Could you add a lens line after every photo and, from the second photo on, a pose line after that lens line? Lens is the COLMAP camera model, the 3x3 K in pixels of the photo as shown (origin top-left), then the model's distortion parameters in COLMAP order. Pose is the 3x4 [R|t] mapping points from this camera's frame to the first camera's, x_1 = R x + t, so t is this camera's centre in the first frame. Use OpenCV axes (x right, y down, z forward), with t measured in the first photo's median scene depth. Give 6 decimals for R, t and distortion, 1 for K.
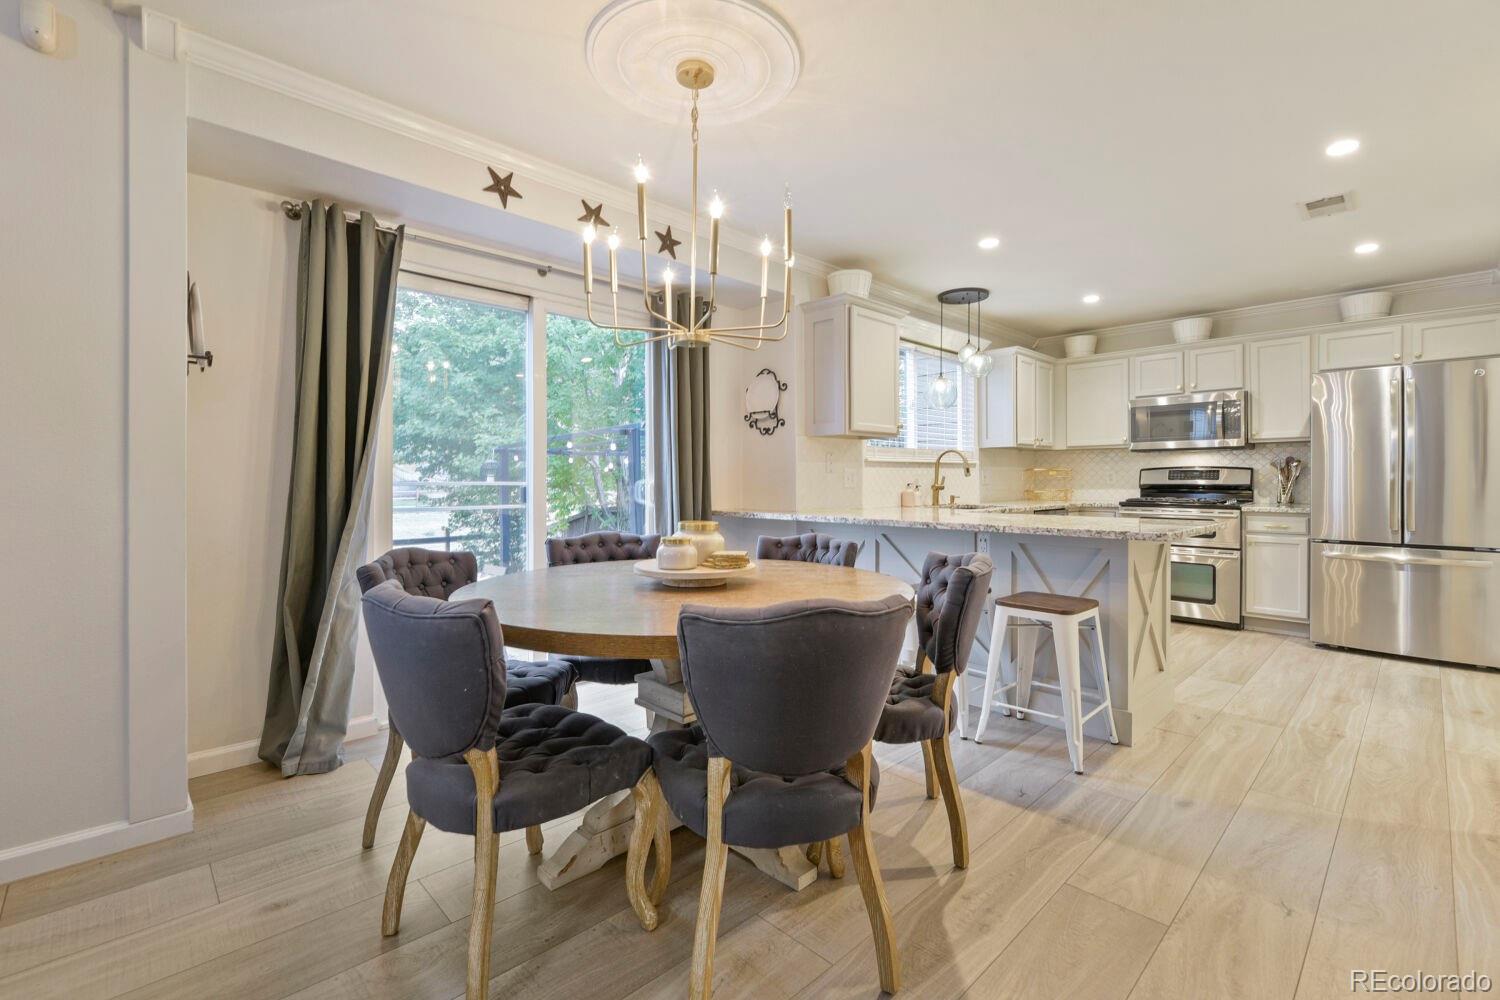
lens RADIAL K [[688.1, 0, 746.0], [0, 688.1, 493.3], [0, 0, 1]] dist [0.001222, -0.000122]
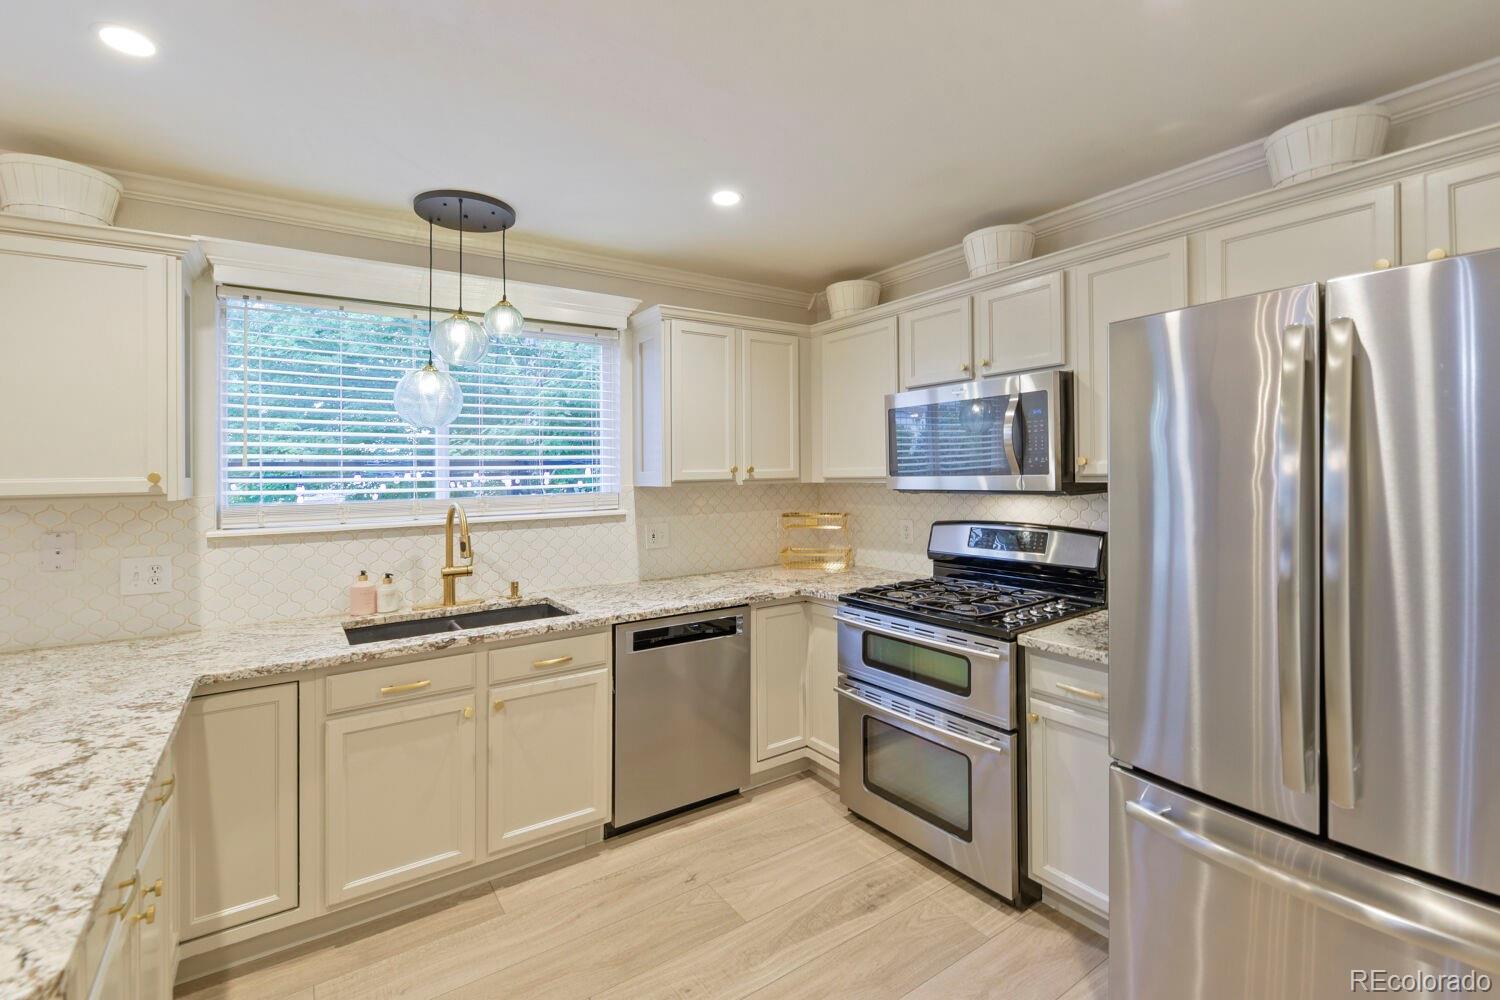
lens RADIAL K [[688.1, 0, 758.5], [0, 688.1, 481.9], [0, 0, 1]] dist [0.001222, -0.000122]
pose [[0.982694, -0.008675, -0.185033, 0.611814], [0.008320, 0.999962, -0.002698, -0.075046], [0.185049, 0.001112, 0.982729, 0.512272]]
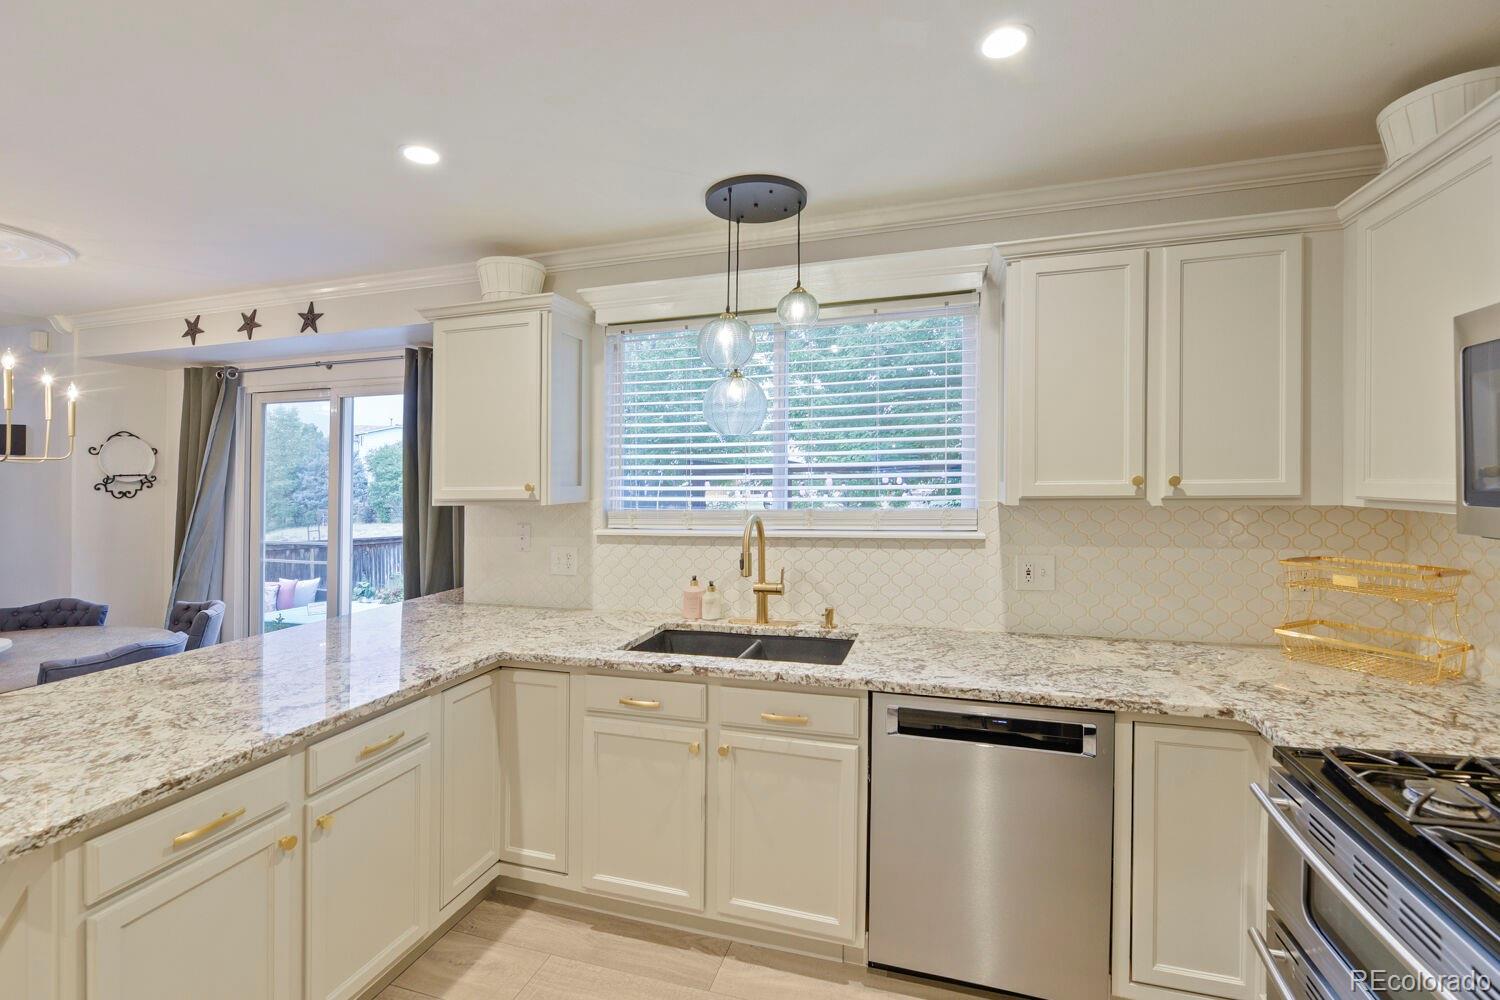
lens RADIAL K [[677.0, 0, 743.9], [0, 677.0, 479.6], [0, 0, 1]] dist [-0.000902, -0.000017]
pose [[0.444178, 0.001762, -0.895937, 0.715270], [-0.004123, 0.999991, -0.000077, -0.087917], [0.895929, 0.003728, 0.444181, 0.760964]]
